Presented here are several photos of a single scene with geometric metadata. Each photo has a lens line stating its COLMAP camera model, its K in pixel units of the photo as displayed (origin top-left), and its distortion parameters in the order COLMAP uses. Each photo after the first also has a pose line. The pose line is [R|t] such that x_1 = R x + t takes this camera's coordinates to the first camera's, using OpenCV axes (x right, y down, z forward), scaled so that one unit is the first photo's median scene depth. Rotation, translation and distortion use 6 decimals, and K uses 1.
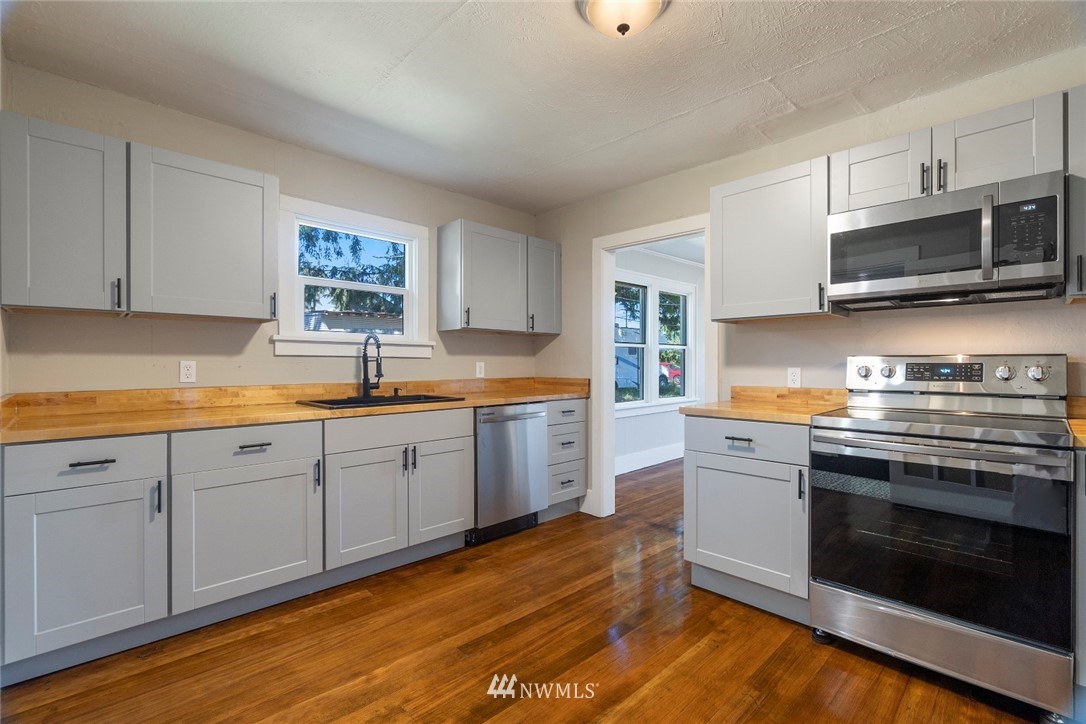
lens RADIAL K [[479.1, 0, 545.1], [0, 479.1, 368.8], [0, 0, 1]] dist [-0.000480, 0.000638]
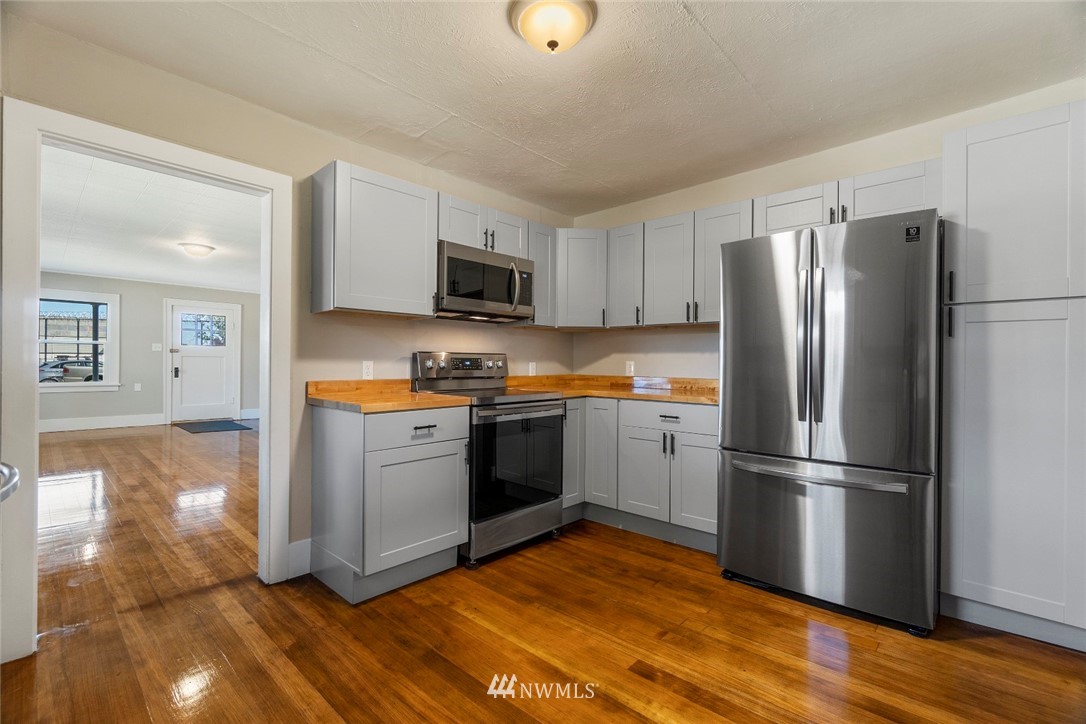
lens RADIAL K [[479.1, 0, 541.6], [0, 479.1, 361.2], [0, 0, 1]] dist [-0.000480, 0.000638]
pose [[-0.037623, -0.007235, 0.999266, -0.940004], [-0.001240, 0.999973, 0.007194, -0.016882], [-0.999291, -0.000968, -0.037630, 1.079405]]
